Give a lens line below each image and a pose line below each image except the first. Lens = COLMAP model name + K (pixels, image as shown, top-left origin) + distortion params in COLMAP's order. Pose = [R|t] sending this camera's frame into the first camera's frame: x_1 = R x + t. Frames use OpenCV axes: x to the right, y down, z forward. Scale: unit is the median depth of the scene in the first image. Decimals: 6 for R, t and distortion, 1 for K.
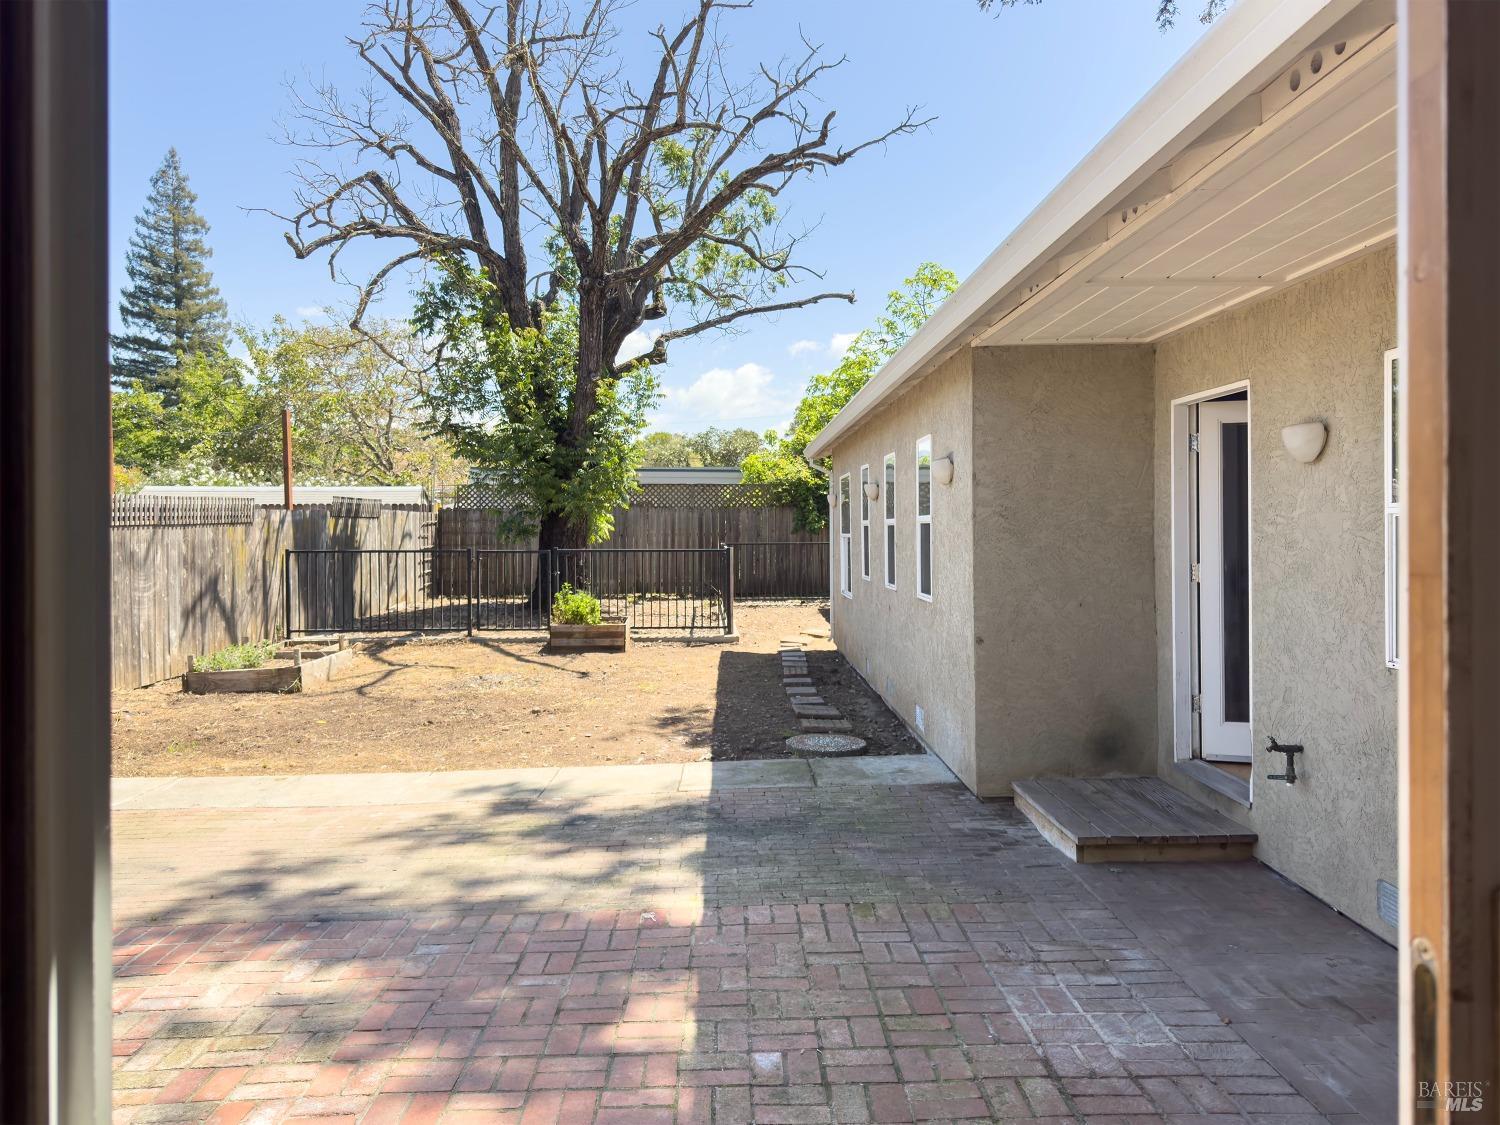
lens RADIAL K [[1095.8, 0, 754.9], [0, 1095.8, 552.1], [0, 0, 1]] dist [0.047011, -0.005003]
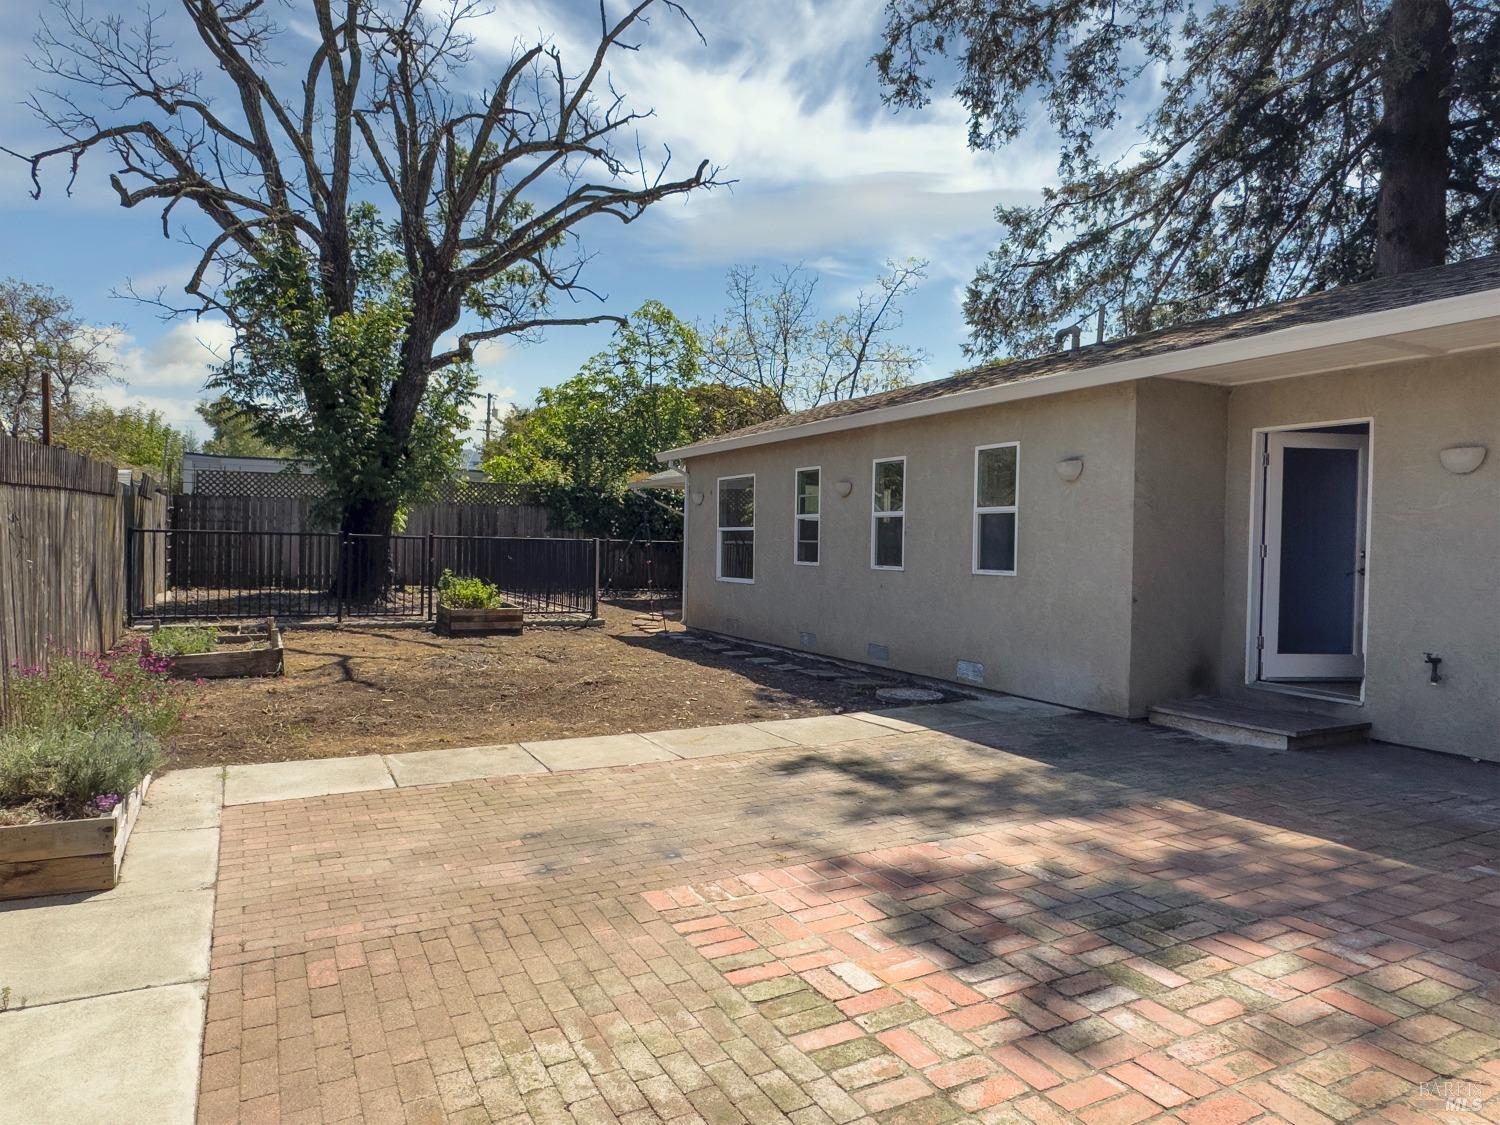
lens RADIAL K [[970.2, 0, 749.1], [0, 970.2, 570.4], [0, 0, 1]] dist [-0.000725, 0.005389]
pose [[0.900778, 0.010779, 0.434145, -0.305990], [-0.015028, 0.999867, 0.006357, 0.018947], [-0.434019, -0.012251, 0.900820, 0.066613]]
